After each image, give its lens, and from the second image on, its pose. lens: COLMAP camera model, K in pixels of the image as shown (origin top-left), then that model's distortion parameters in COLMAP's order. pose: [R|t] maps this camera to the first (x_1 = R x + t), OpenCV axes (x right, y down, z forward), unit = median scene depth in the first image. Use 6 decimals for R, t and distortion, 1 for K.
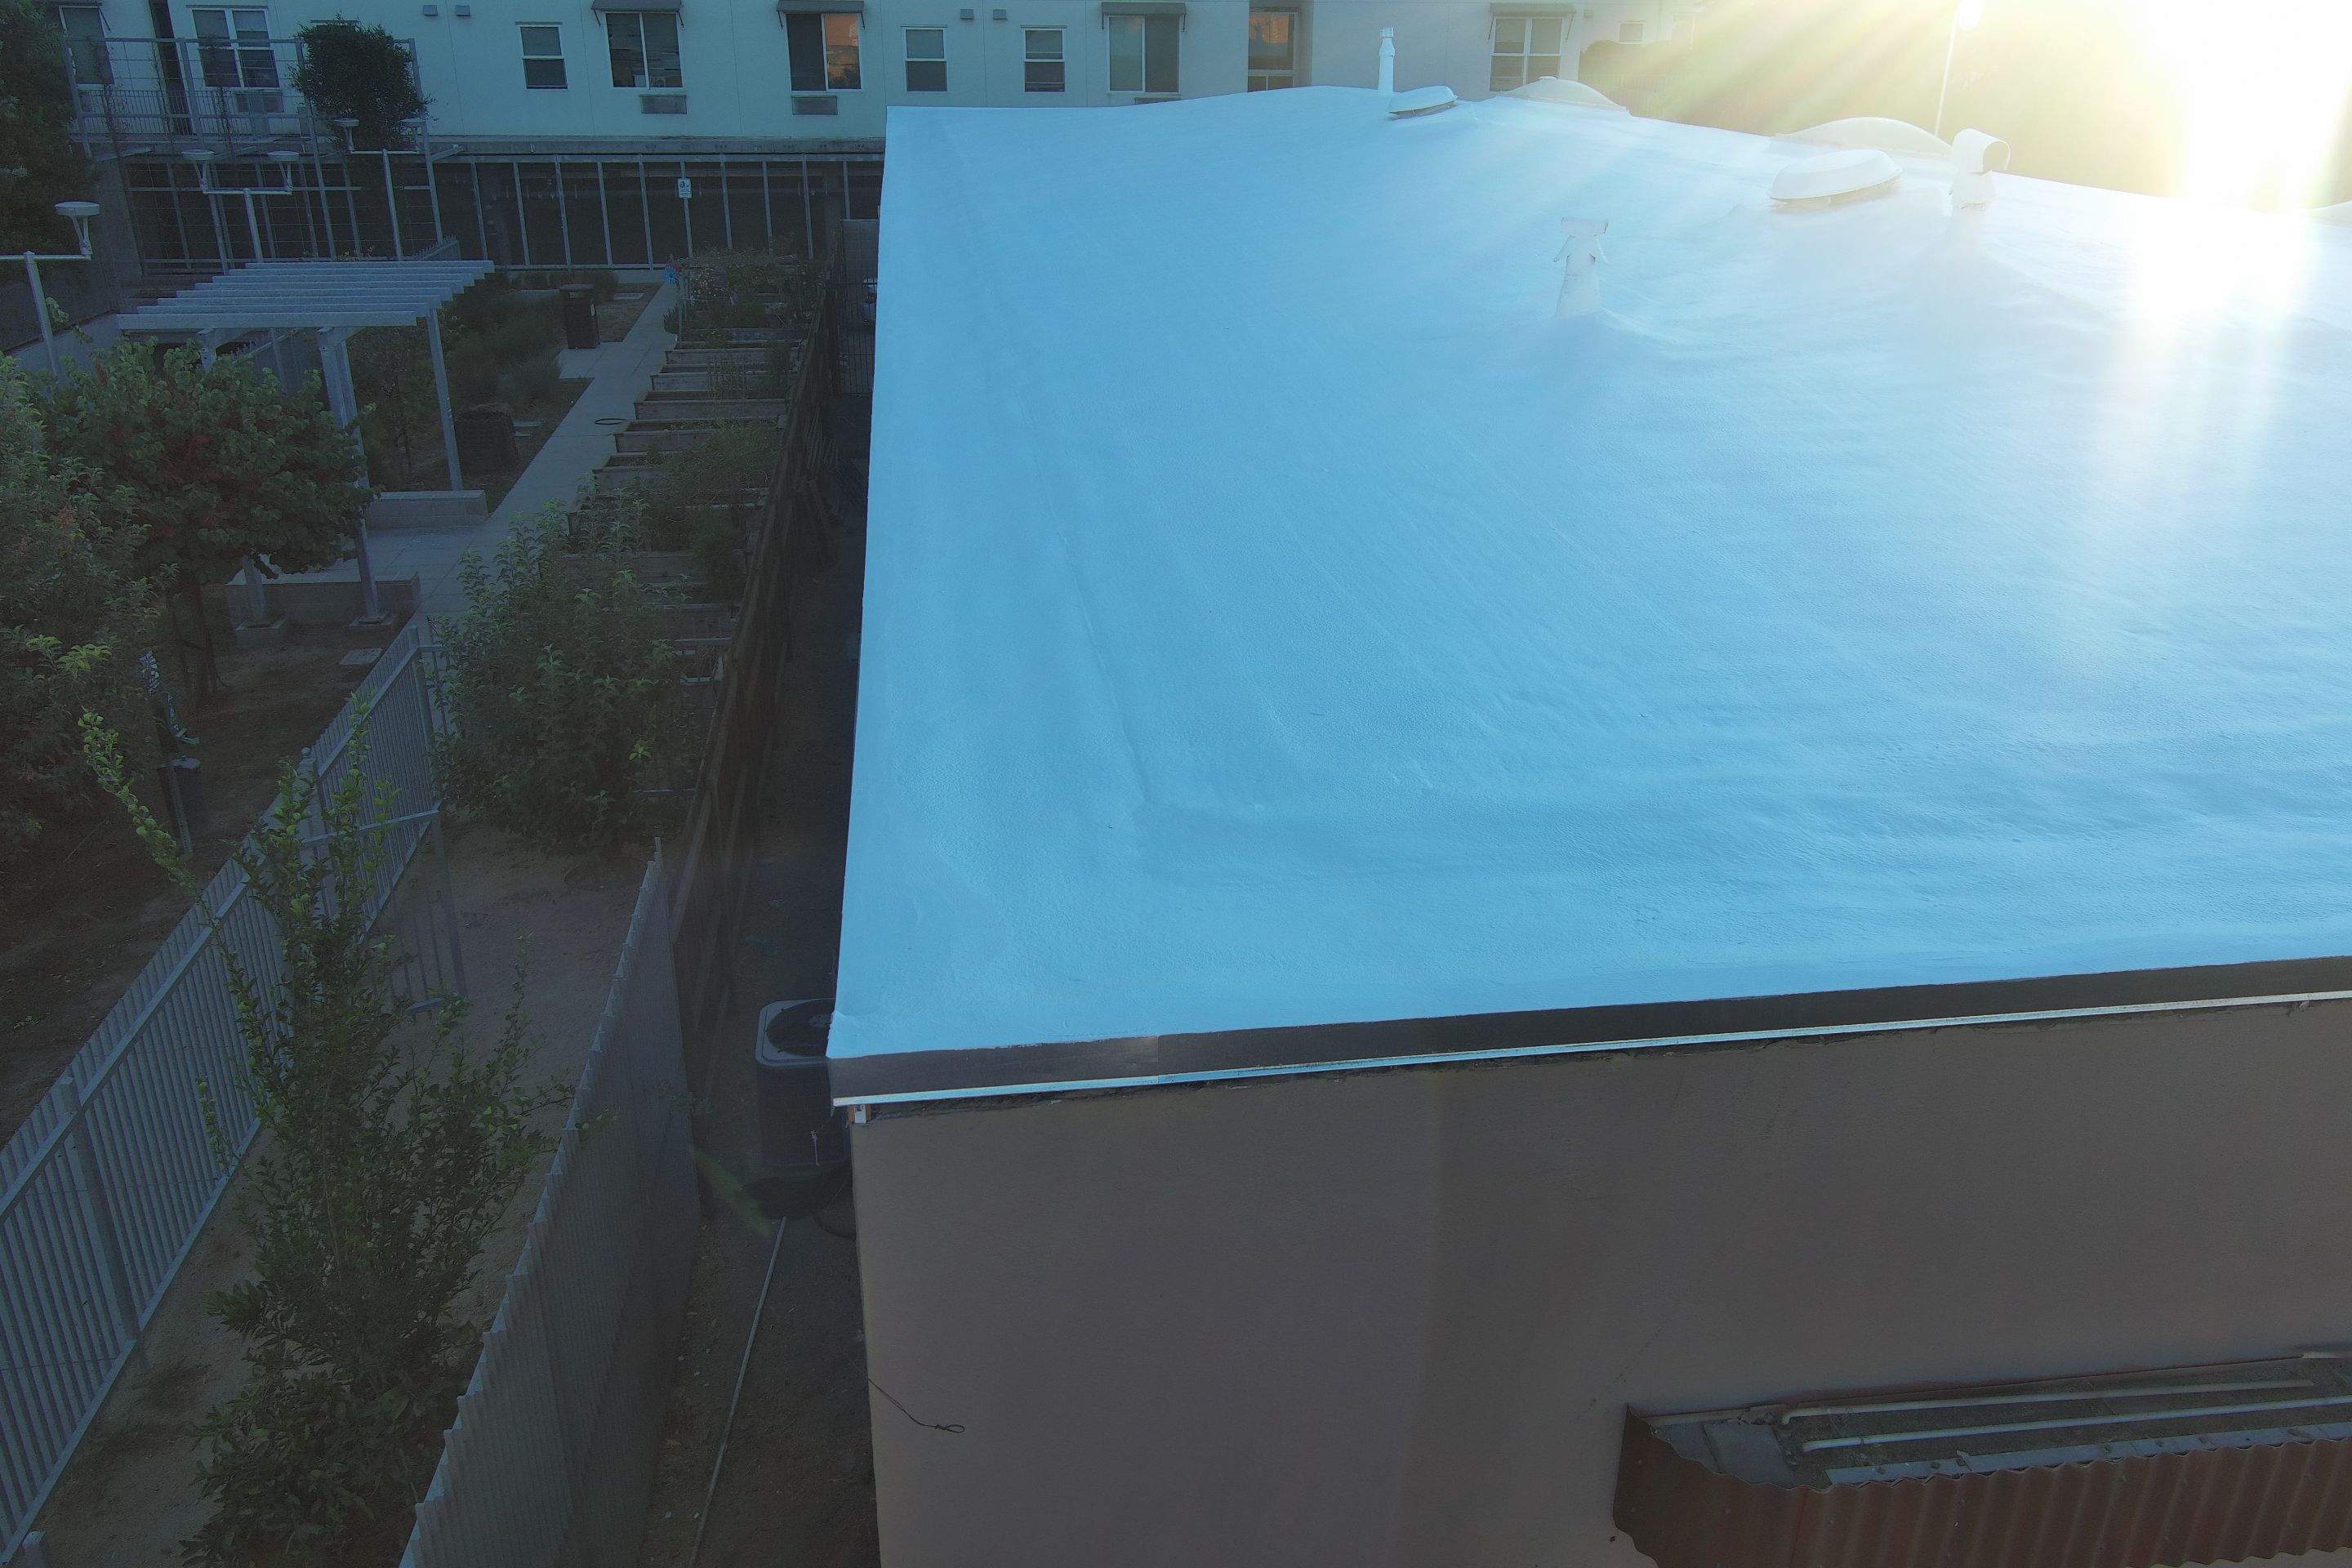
lens RADIAL K [[1821.8, 0, 1168.8], [0, 1821.8, 773.5], [0, 0, 1]] dist [0.007393, 0.000670]
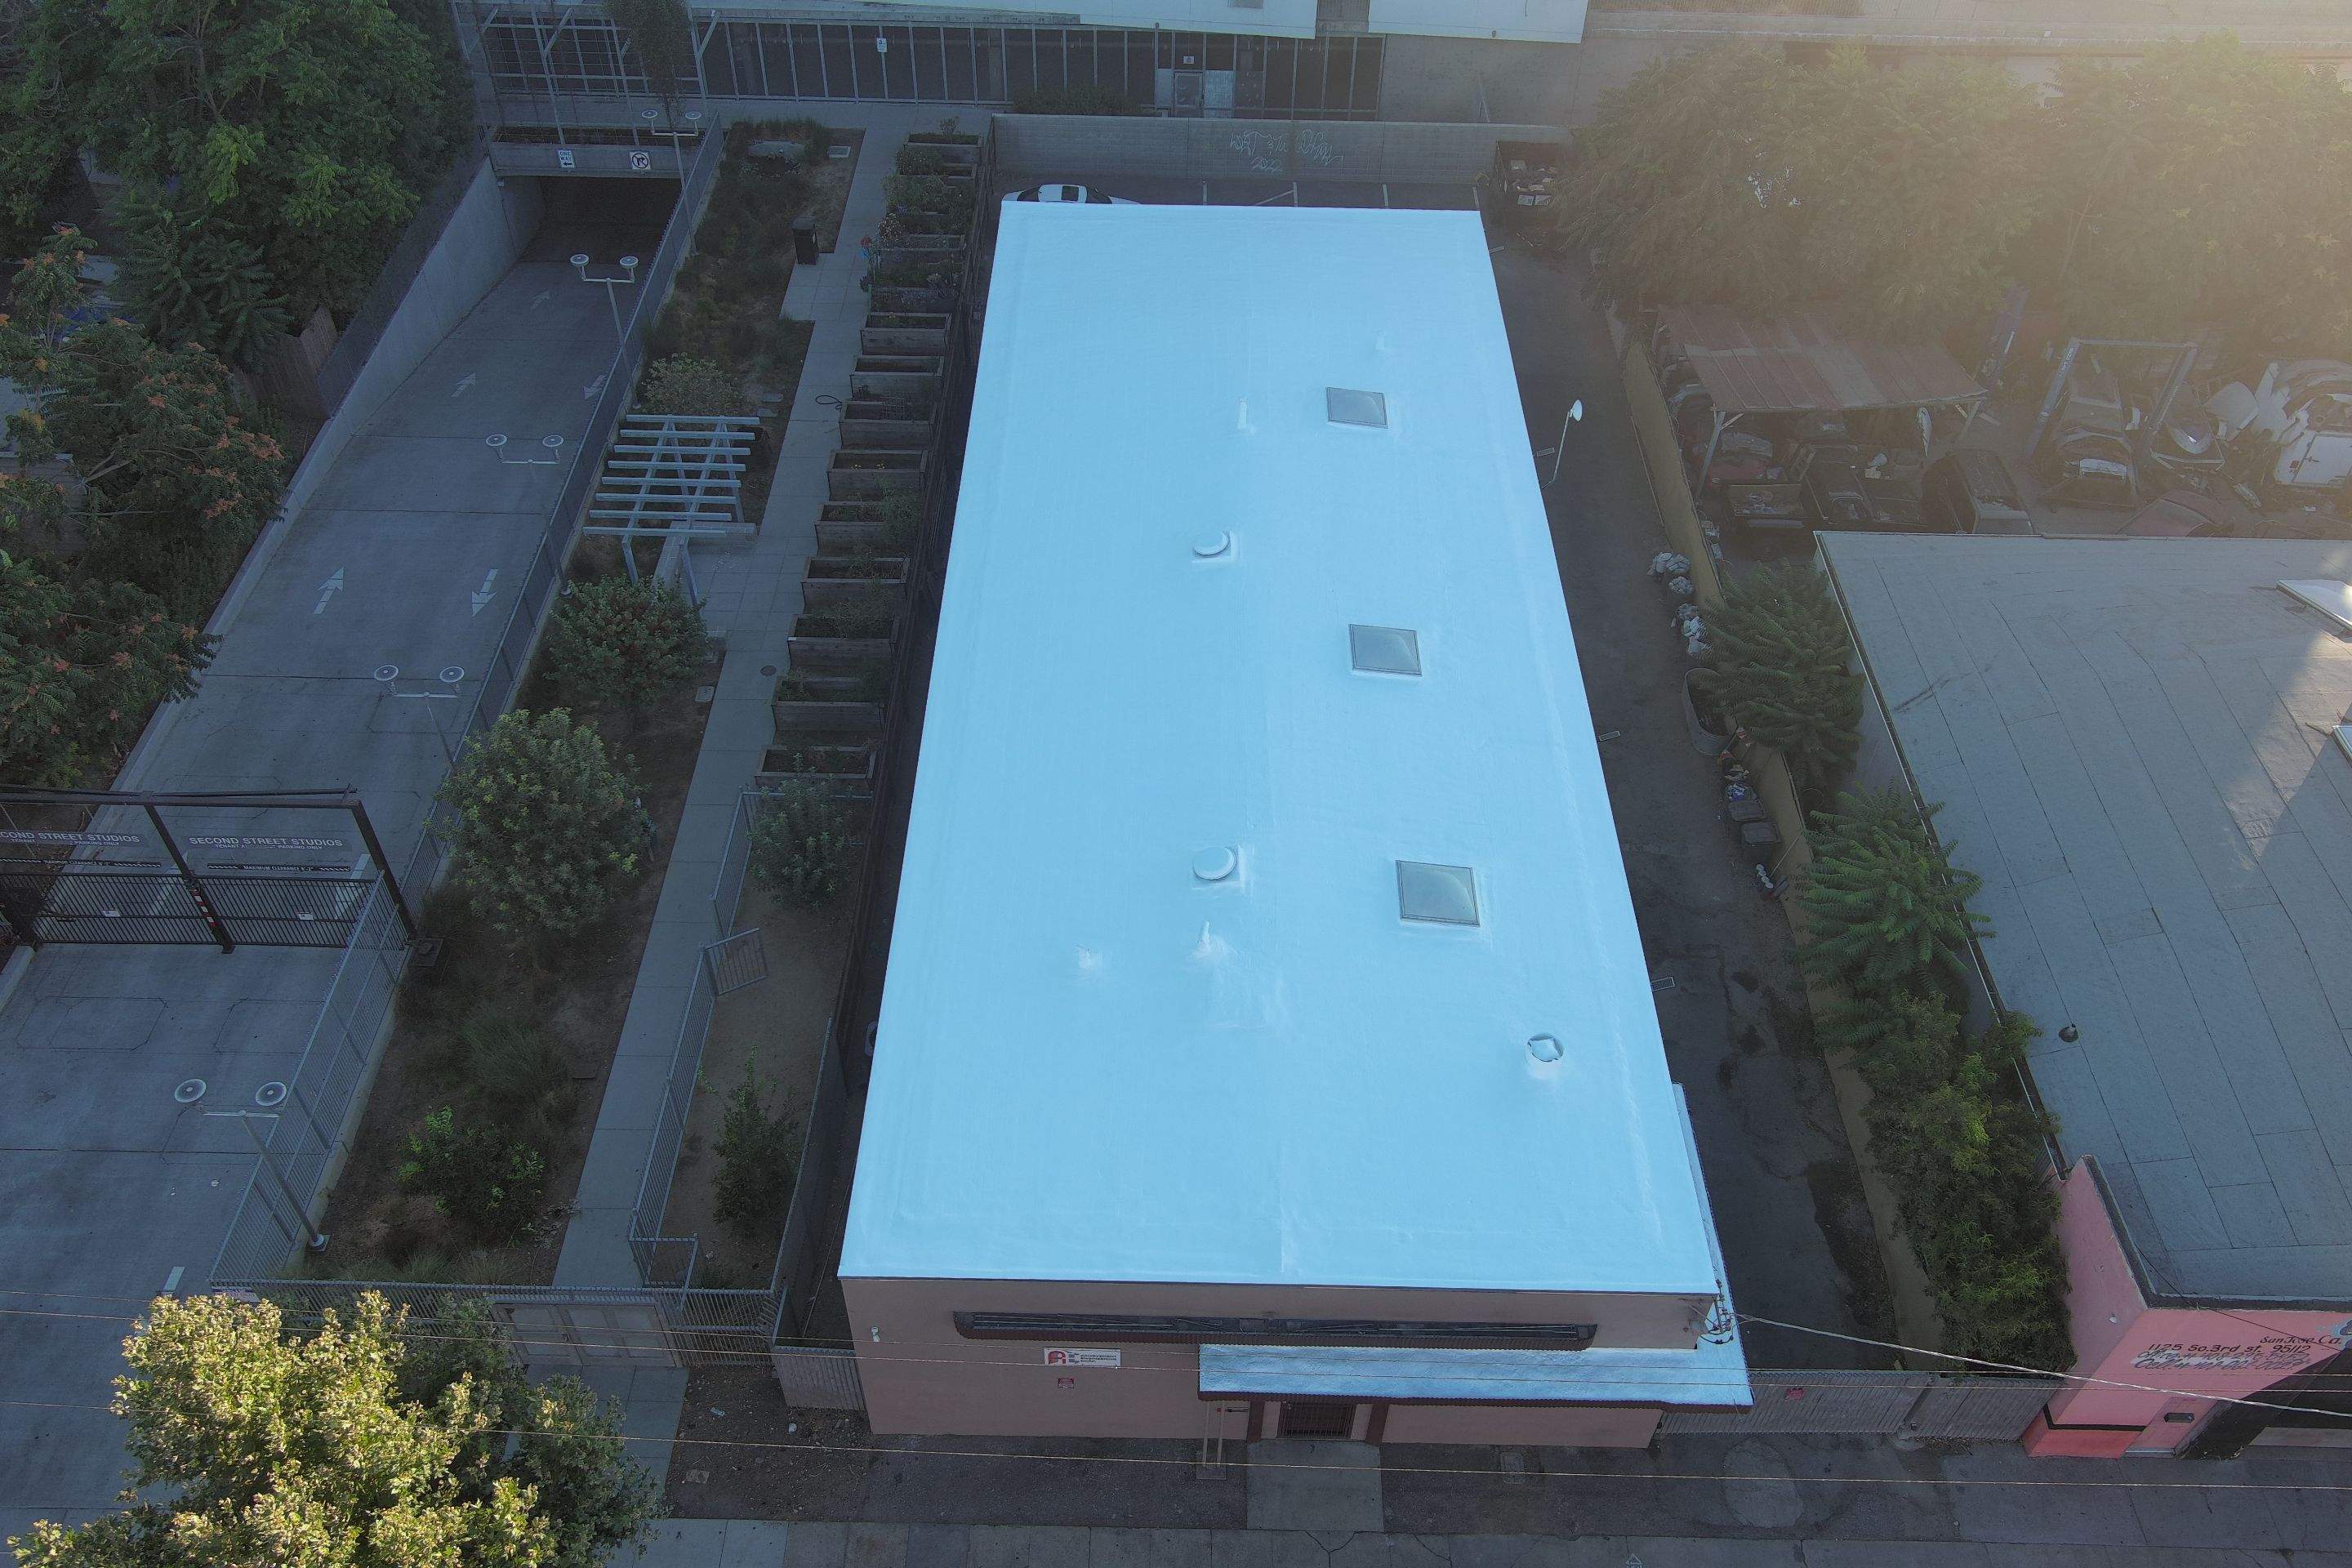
lens RADIAL K [[1813.7, 0, 1173.9], [0, 1813.7, 785.2], [0, 0, 1]] dist [0.018592, -0.026486]
pose [[0.989215, 0.113519, -0.092555, 0.125776], [-0.069563, 0.920220, 0.385171, -0.355638], [0.128895, -0.374579, 0.918192, -0.378913]]
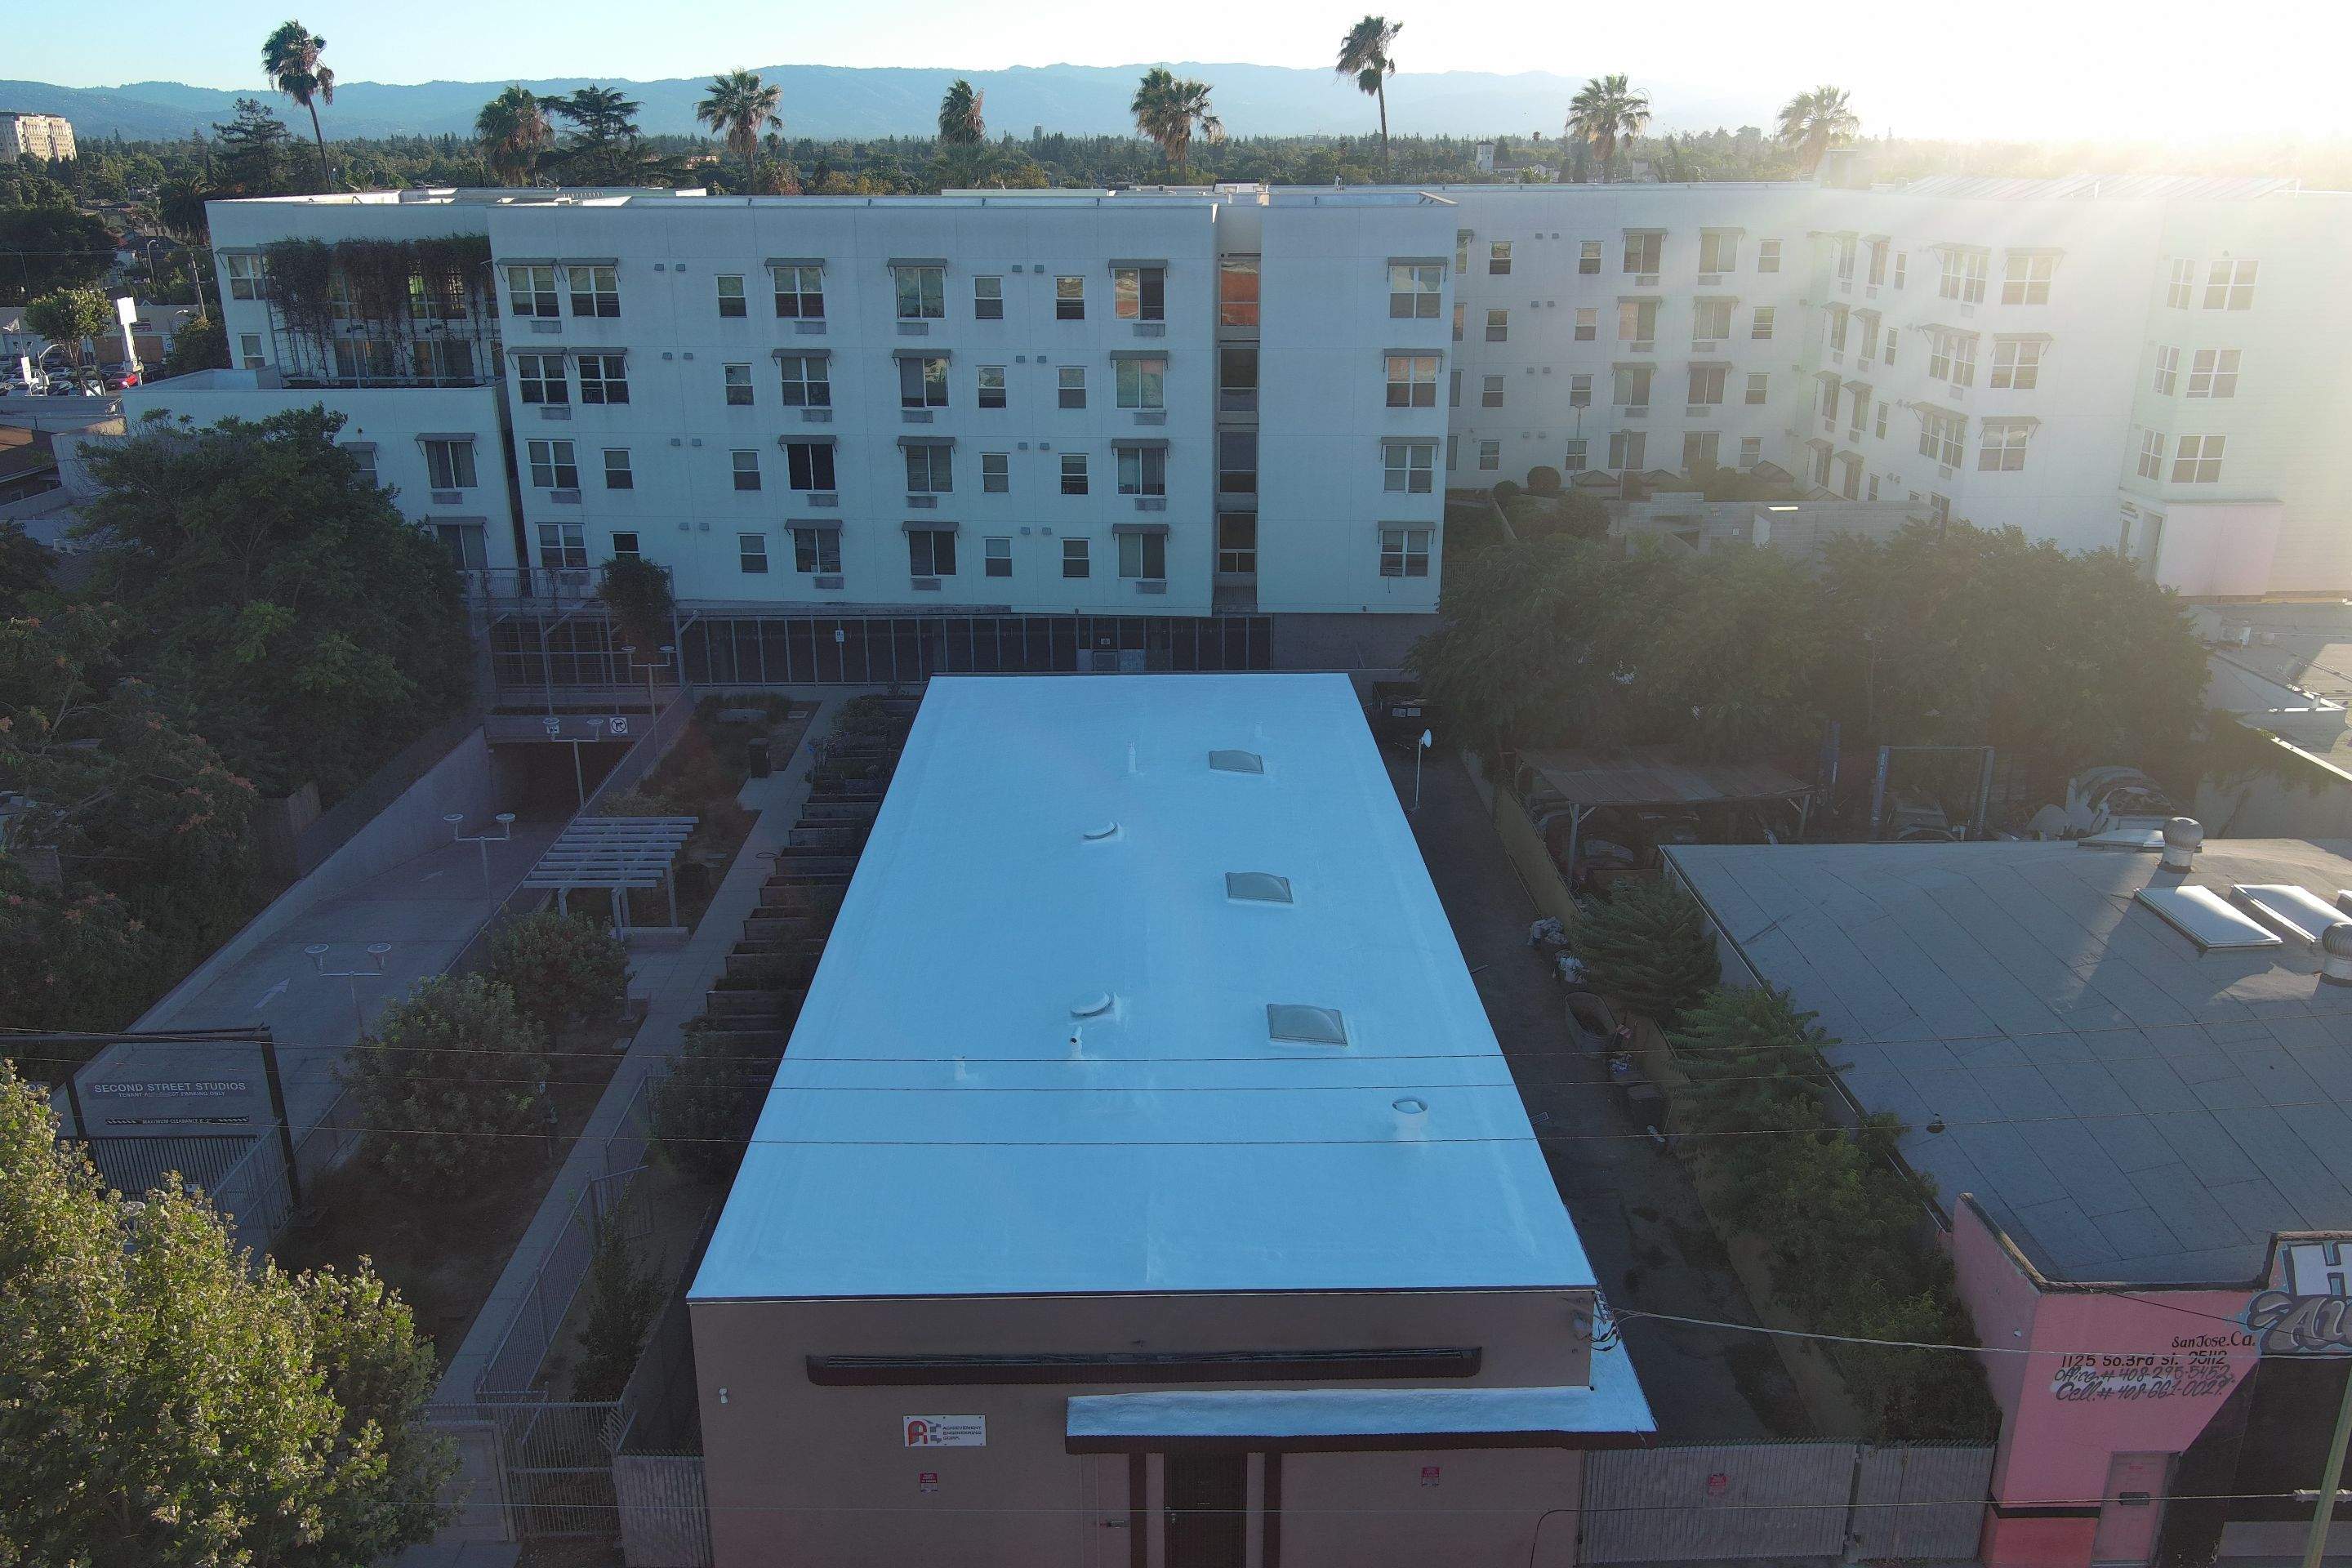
lens RADIAL K [[1811.1, 0, 1176.2], [0, 1811.1, 790.4], [0, 0, 1]] dist [0.026494, -0.026746]
pose [[0.993136, 0.031517, -0.112638, 0.190315], [-0.038522, 0.997421, -0.060558, -0.114049], [0.110439, 0.064482, 0.991789, -0.466036]]
